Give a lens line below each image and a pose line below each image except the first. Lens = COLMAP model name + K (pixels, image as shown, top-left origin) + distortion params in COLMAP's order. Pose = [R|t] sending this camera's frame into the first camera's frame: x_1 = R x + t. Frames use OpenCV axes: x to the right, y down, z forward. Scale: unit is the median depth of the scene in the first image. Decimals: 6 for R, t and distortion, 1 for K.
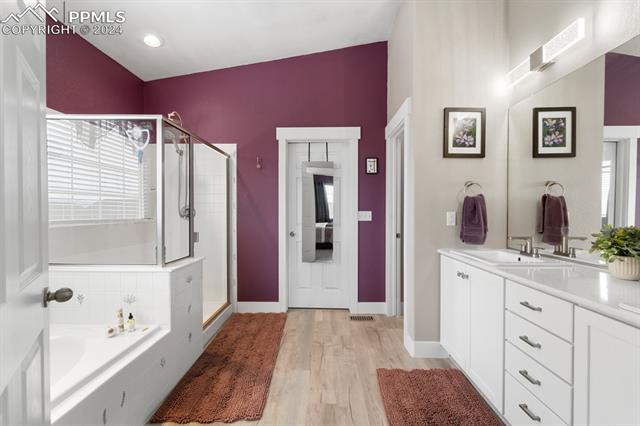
lens RADIAL K [[259.0, 0, 319.2], [0, 259.0, 213.1], [0, 0, 1]] dist [0.003436, -0.001724]
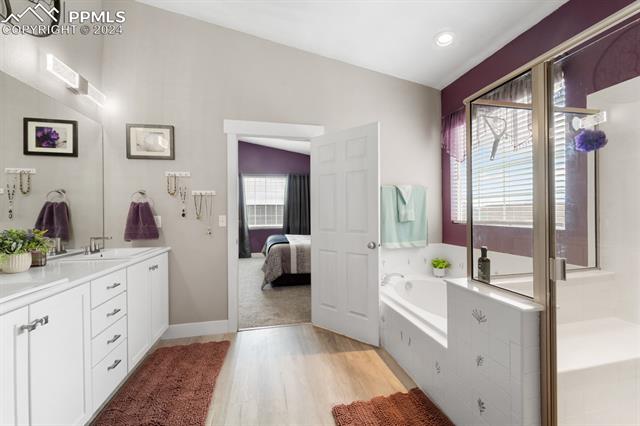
lens RADIAL K [[259.0, 0, 317.1], [0, 259.0, 212.2], [0, 0, 1]] dist [0.003436, -0.001724]
pose [[-0.976959, 0.006402, -0.213332, 0.049429], [0.004554, 0.999948, 0.009153, -0.022856], [0.213379, 0.007970, -0.976937, 1.893137]]
